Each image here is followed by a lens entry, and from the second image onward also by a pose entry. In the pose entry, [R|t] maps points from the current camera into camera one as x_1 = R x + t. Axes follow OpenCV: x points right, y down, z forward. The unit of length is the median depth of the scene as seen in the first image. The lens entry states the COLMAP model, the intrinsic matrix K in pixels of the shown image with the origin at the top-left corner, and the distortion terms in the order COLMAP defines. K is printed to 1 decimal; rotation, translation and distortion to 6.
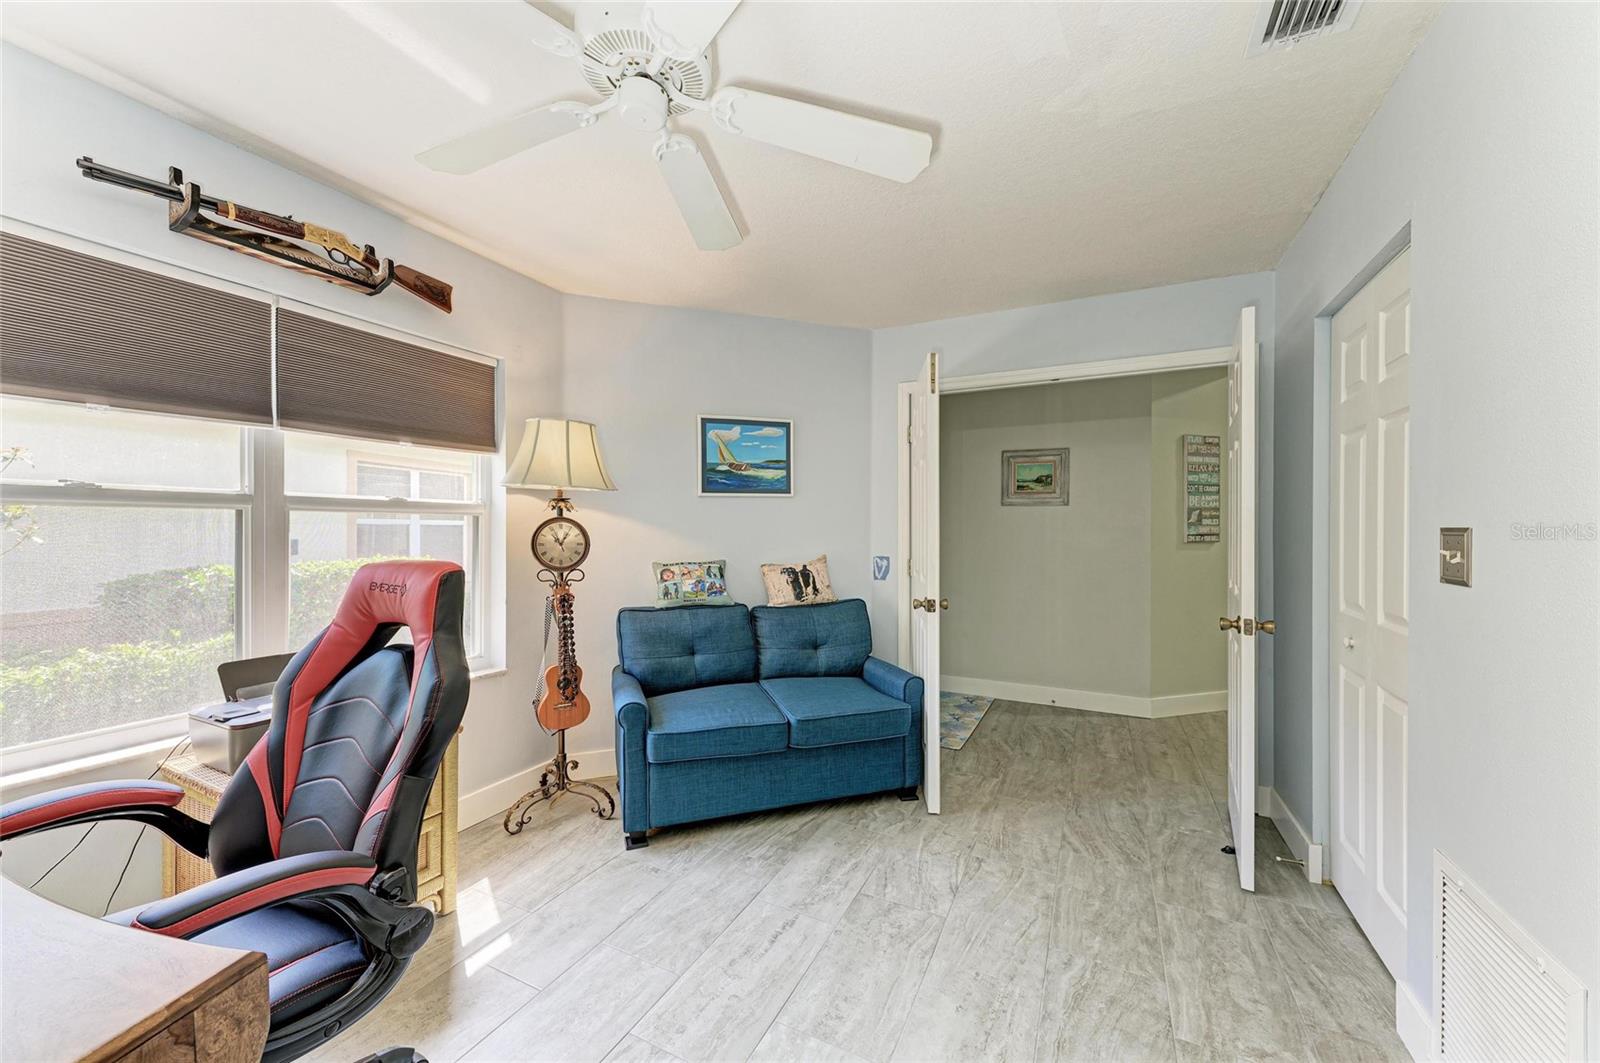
lens RADIAL K [[602.5, 0, 801.0], [0, 602.5, 535.4], [0, 0, 1]] dist [0.017180, -0.005158]
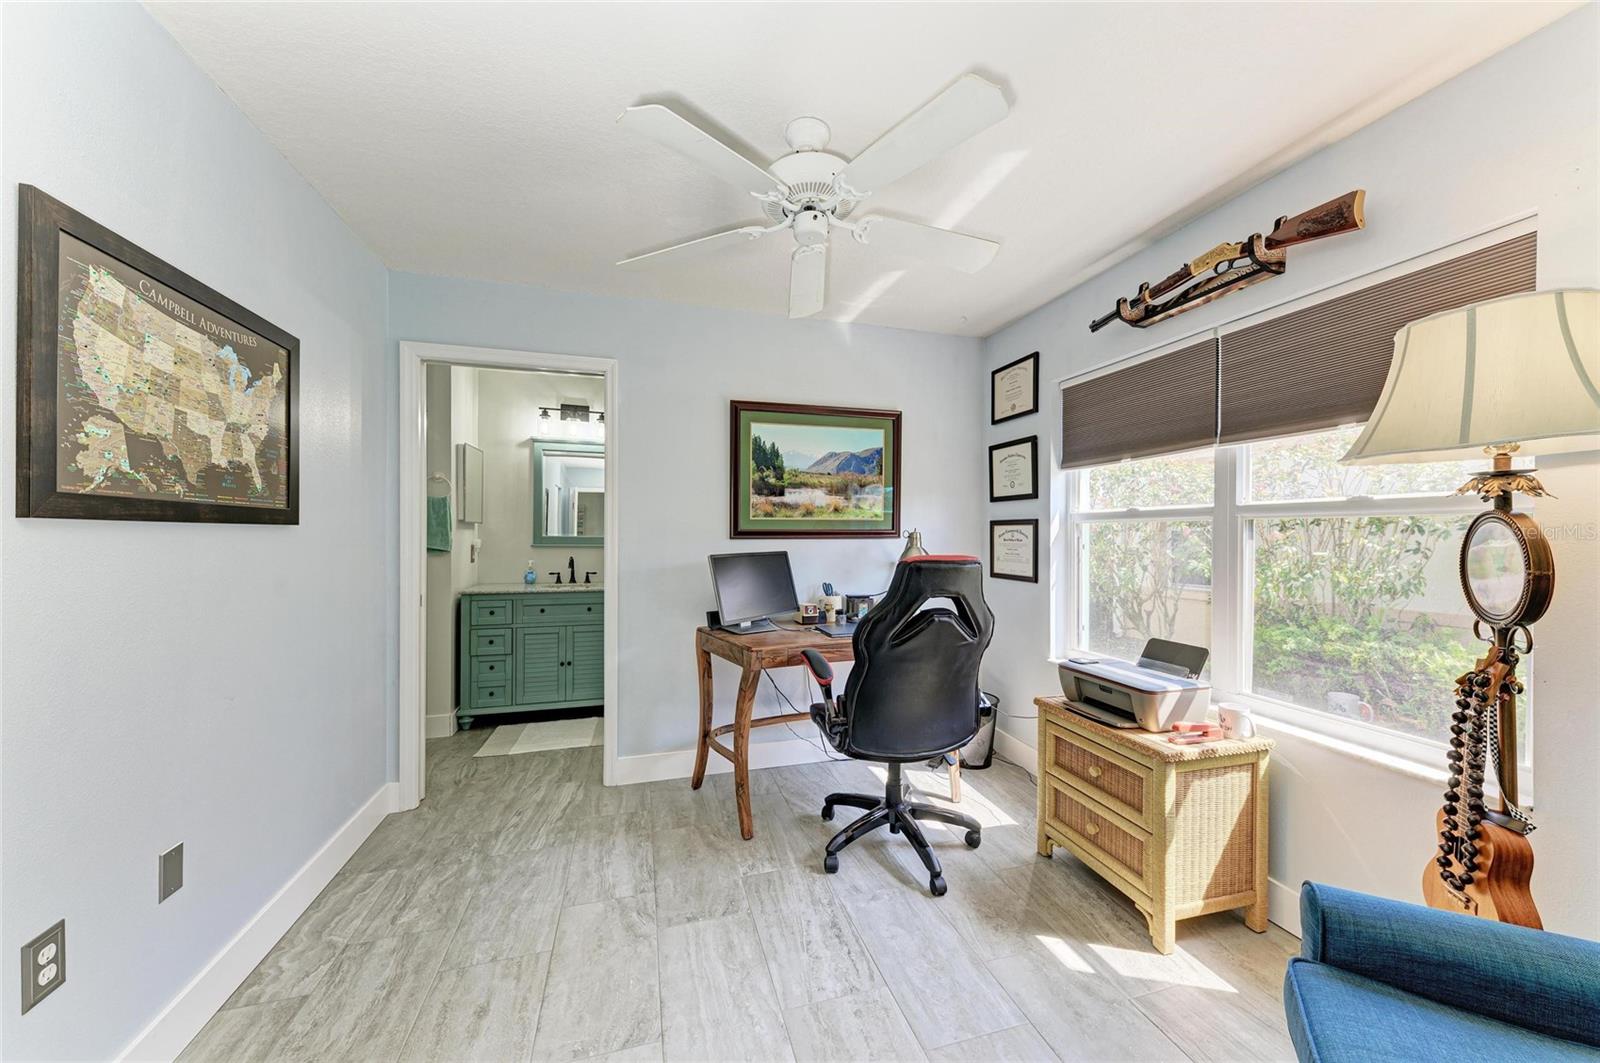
lens RADIAL K [[588.2, 0, 801.4], [0, 588.2, 537.4], [0, 0, 1]] dist [0.001946, 0.000043]
pose [[-0.741343, 0.004866, -0.671108, 0.423816], [-0.004525, 0.999915, 0.012248, -0.019115], [0.671111, 0.012117, -0.741258, 1.279762]]
